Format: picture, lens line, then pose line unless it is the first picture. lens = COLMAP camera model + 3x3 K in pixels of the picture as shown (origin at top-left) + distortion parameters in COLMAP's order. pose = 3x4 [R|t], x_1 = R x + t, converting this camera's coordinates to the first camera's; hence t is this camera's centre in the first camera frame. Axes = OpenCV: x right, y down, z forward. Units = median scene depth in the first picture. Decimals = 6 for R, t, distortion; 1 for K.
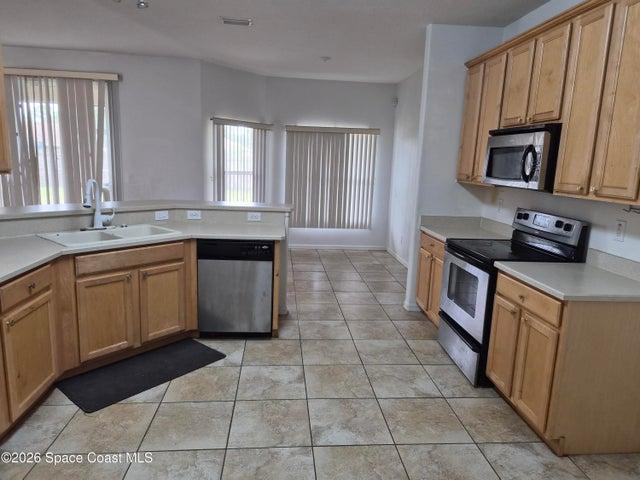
lens RADIAL K [[465.8, 0, 318.3], [0, 465.8, 249.0], [0, 0, 1]] dist [0.113997, -0.090876]
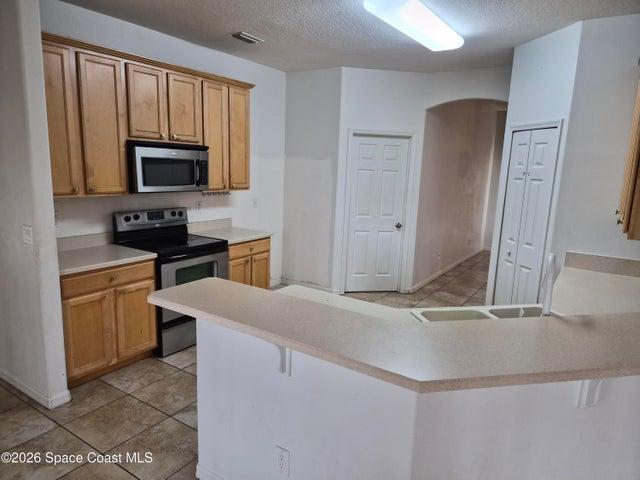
lens RADIAL K [[427.8, 0, 319.3], [0, 427.8, 246.7], [0, 0, 1]] dist [0.076530, -0.062217]
pose [[-0.789181, -0.181978, 0.586581, -0.506726], [0.053989, 0.930840, 0.361417, -0.338217], [-0.611783, 0.316892, -0.724777, 1.436604]]
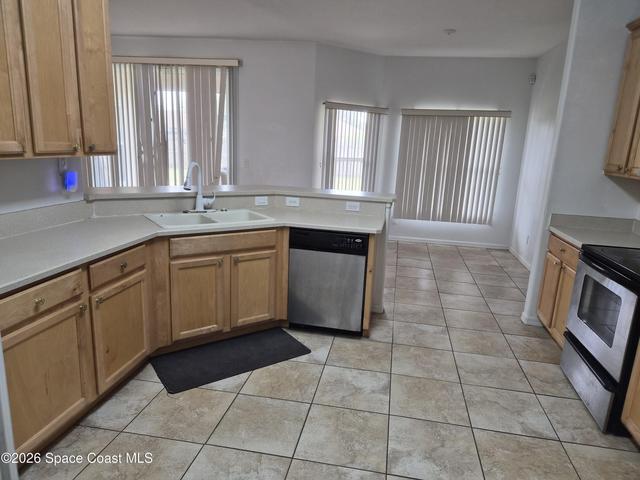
lens RADIAL K [[465.8, 0, 318.3], [0, 465.8, 249.0], [0, 0, 1]] dist [0.113997, -0.090876]
pose [[0.966606, 0.069809, -0.246574, 0.036265], [-0.063339, 0.997410, 0.034086, -0.012866], [0.248315, -0.017330, 0.968524, 0.084634]]
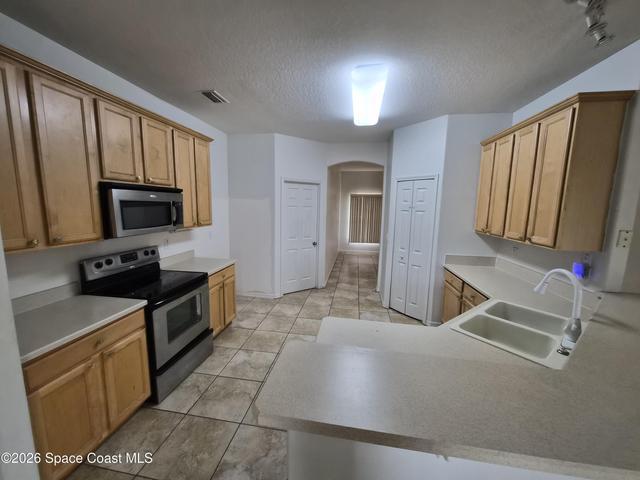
lens RADIAL K [[251.7, 0, 320.0], [0, 251.7, 240.0], [0, 0, 1]] dist [-0.001491, -0.000455]
pose [[-0.971371, -0.088384, 0.220514, -0.150080], [-0.009946, 0.942534, 0.333963, -0.299960], [-0.237359, 0.322208, -0.916429, 1.332818]]
